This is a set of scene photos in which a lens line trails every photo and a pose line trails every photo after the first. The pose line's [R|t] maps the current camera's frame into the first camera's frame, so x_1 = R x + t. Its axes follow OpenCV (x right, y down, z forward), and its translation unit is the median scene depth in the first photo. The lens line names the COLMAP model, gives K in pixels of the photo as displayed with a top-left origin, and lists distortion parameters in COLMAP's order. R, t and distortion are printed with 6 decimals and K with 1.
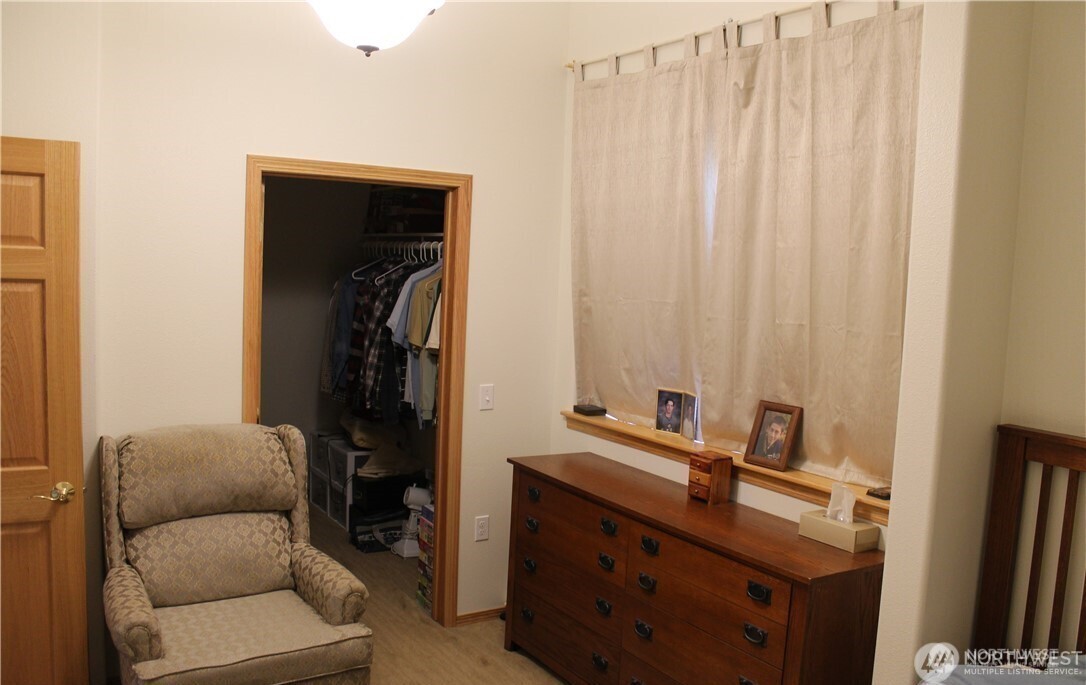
lens RADIAL K [[918.7, 0, 543.0], [0, 918.7, 342.5], [0, 0, 1]] dist [-0.086202, 0.000133]
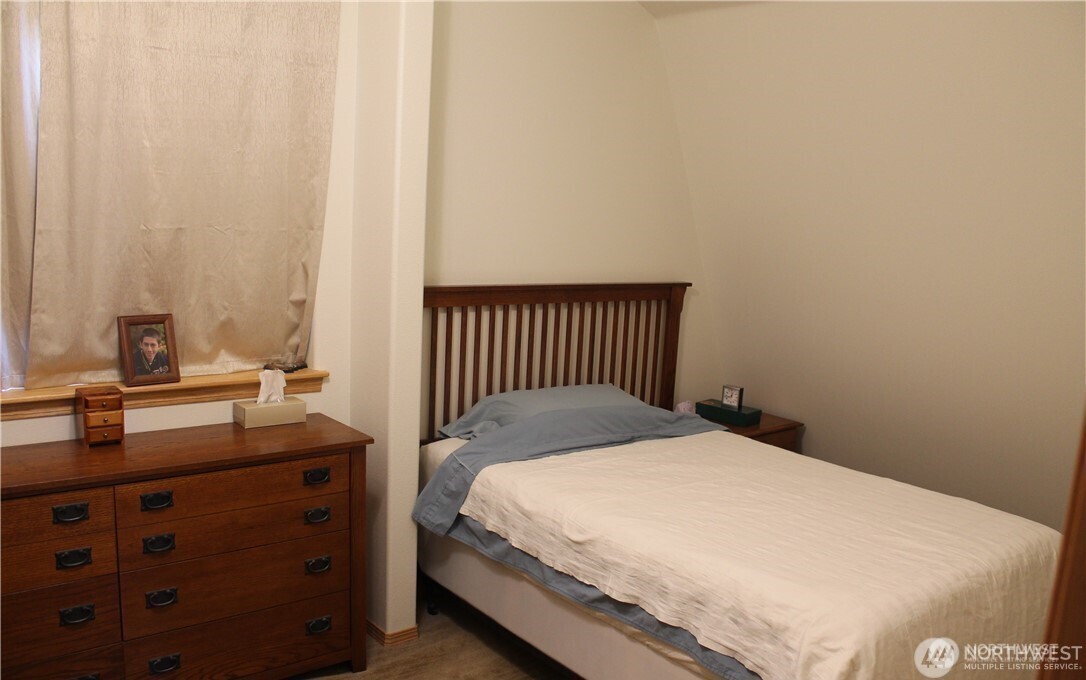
lens RADIAL K [[880.6, 0, 543.0], [0, 880.6, 340.0], [0, 0, 1]] dist [-0.106031, 0.009133]
pose [[-0.085309, -0.199131, 0.976253, -0.653590], [0.037105, 0.978510, 0.202834, -0.073321], [-0.995663, 0.053528, -0.076087, 0.677323]]
